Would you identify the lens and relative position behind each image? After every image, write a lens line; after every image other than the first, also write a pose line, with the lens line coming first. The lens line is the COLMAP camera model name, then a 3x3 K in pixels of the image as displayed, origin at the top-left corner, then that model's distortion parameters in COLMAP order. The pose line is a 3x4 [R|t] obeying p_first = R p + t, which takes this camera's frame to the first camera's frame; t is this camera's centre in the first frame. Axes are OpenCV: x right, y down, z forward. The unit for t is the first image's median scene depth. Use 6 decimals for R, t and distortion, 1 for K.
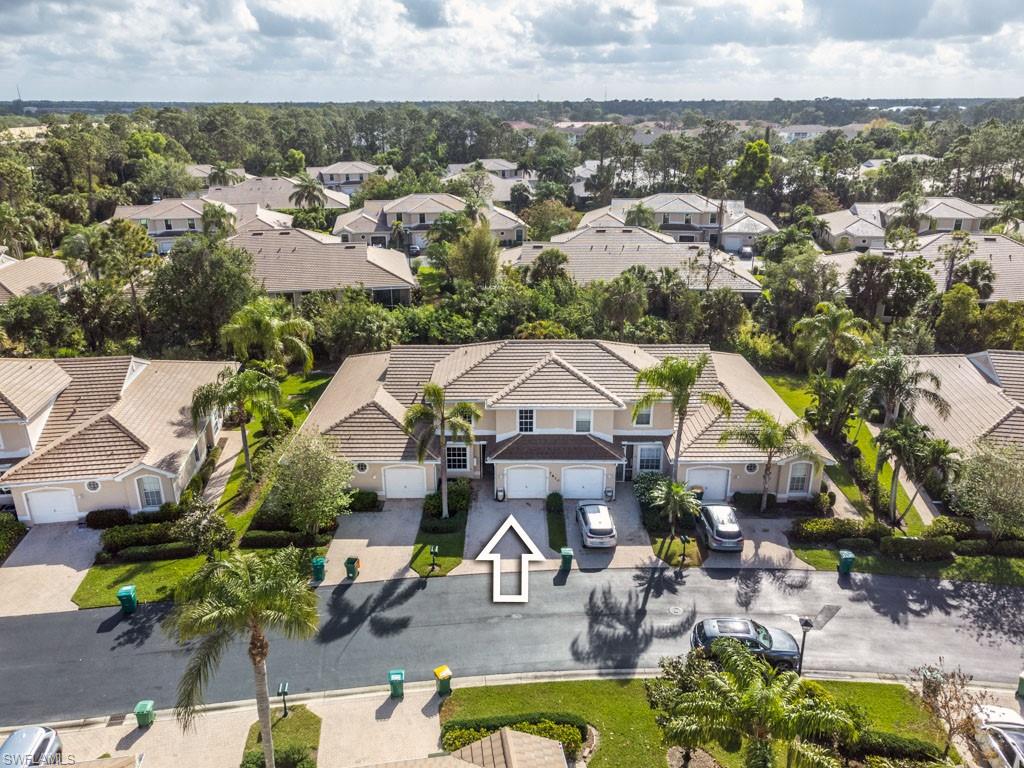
lens RADIAL K [[758.5, 0, 512.0], [0, 758.5, 384.0], [0, 0, 1]] dist [0.012552, 0.003363]
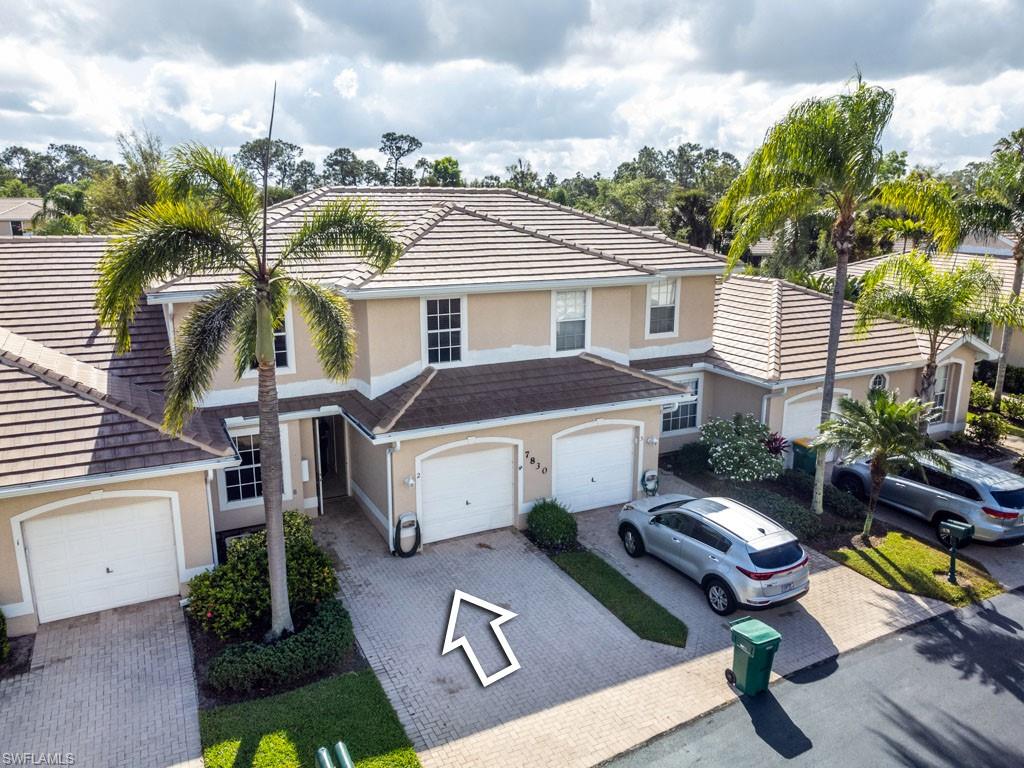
lens RADIAL K [[758.5, 0, 512.0], [0, 758.5, 384.0], [0, 0, 1]] dist [0.012552, 0.003363]
pose [[0.887694, -0.101500, 0.449108, -0.127019], [0.155289, 0.984249, -0.084495, 0.113075], [-0.433458, 0.144747, 0.889473, 0.647265]]
